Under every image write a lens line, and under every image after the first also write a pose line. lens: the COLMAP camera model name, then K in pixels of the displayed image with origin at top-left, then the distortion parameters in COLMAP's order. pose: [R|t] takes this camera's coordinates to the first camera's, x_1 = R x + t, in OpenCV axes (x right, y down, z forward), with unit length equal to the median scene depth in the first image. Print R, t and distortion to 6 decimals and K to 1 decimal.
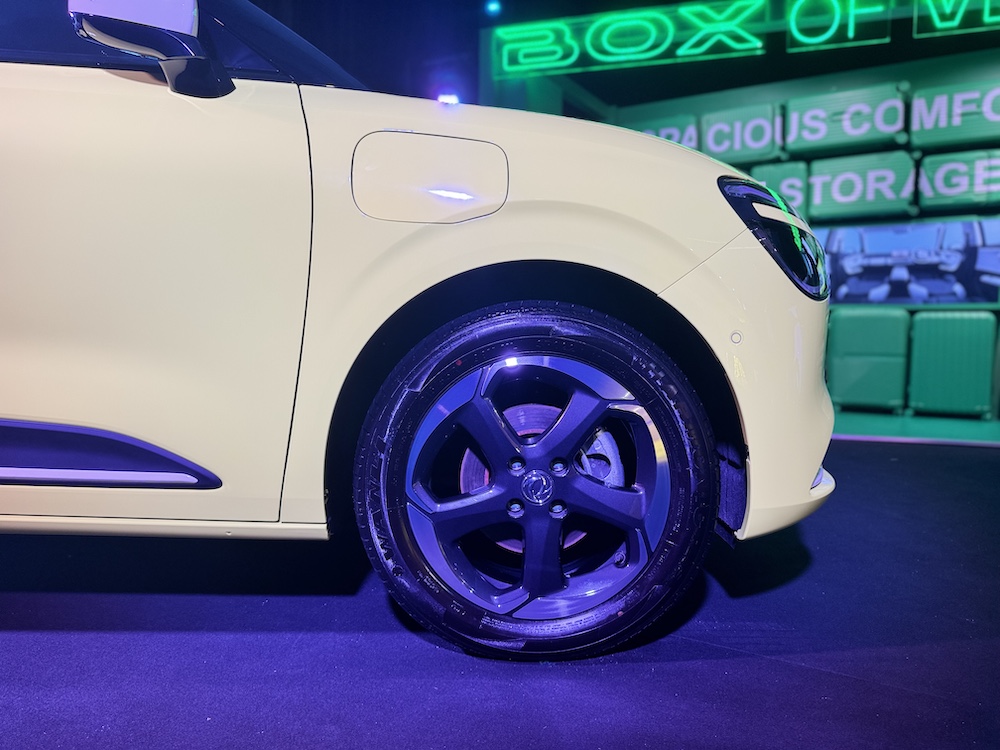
lens RADIAL K [[735.7, 0, 500.0], [0, 735.7, 375.0], [0, 0, 1]] dist [-0.003090, 0.005606]
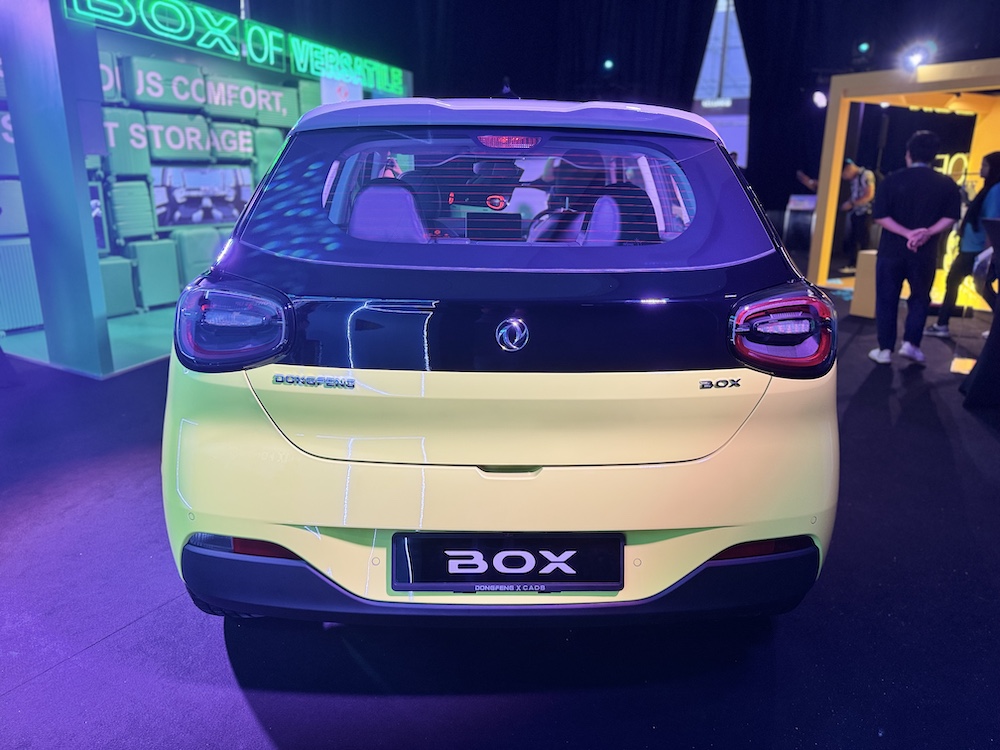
lens RADIAL K [[711.7, 0, 500.0], [0, 711.7, 375.0], [0, 0, 1]] dist [0.053977, -0.072392]
pose [[-0.025455, -0.287074, 0.957570, -0.939796], [0.039272, 0.956854, 0.287903, -0.198165], [-0.998904, 0.044934, -0.013083, 0.452077]]
